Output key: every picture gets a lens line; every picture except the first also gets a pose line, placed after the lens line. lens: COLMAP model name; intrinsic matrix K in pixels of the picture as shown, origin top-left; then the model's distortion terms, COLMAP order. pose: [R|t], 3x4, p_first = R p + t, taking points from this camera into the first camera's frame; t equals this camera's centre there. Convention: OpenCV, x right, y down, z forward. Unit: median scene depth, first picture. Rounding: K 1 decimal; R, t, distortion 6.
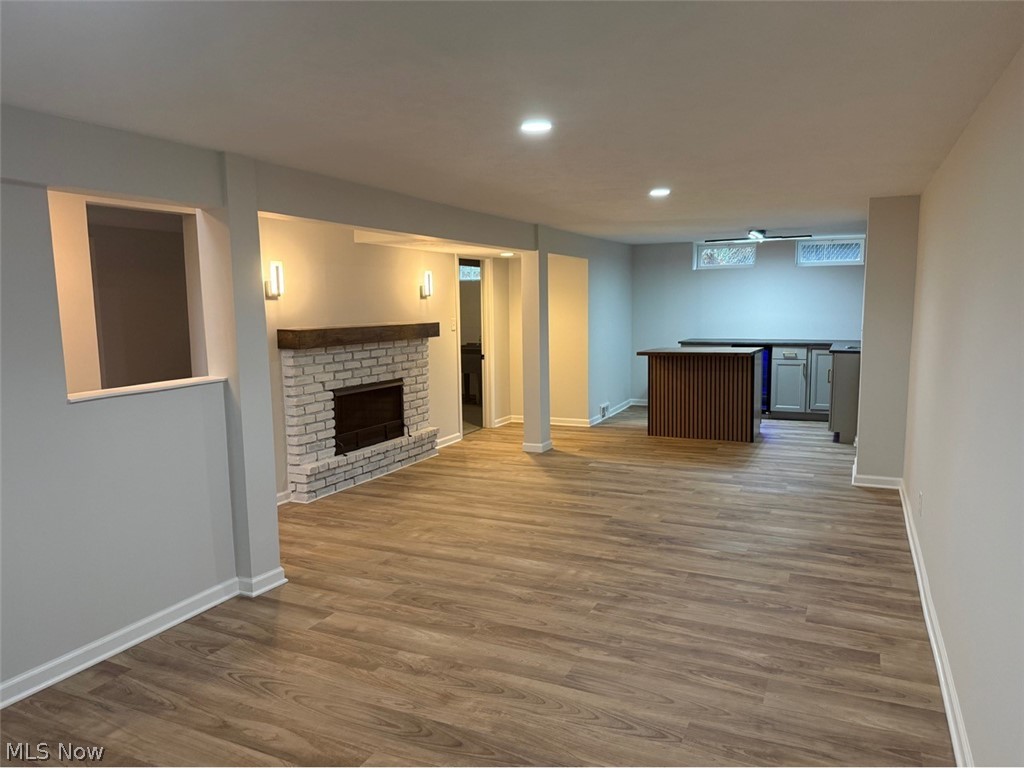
lens RADIAL K [[730.1, 0, 512.6], [0, 730.1, 386.9], [0, 0, 1]] dist [0.065634, -0.059962]
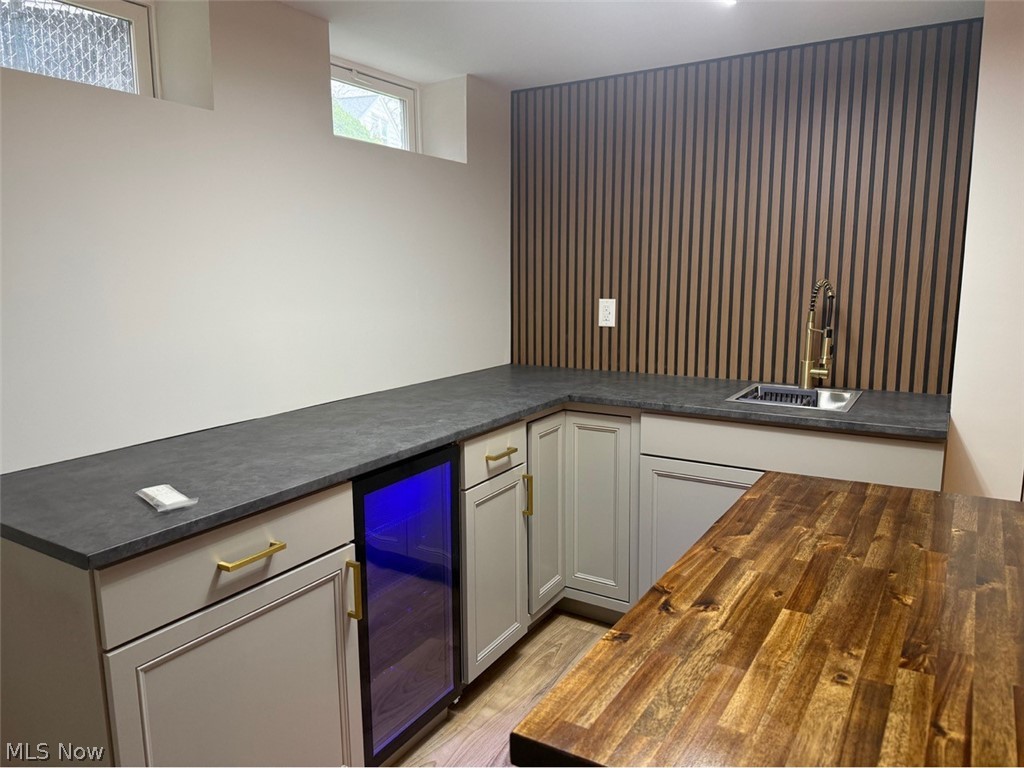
lens RADIAL K [[730.1, 0, 514.8], [0, 730.1, 384.5], [0, 0, 1]] dist [0.065634, -0.059962]
pose [[0.100831, -0.148421, 0.983770, 0.183503], [0.112868, 0.984133, 0.136907, -0.182928], [-0.988481, 0.097231, 0.115983, 1.626364]]
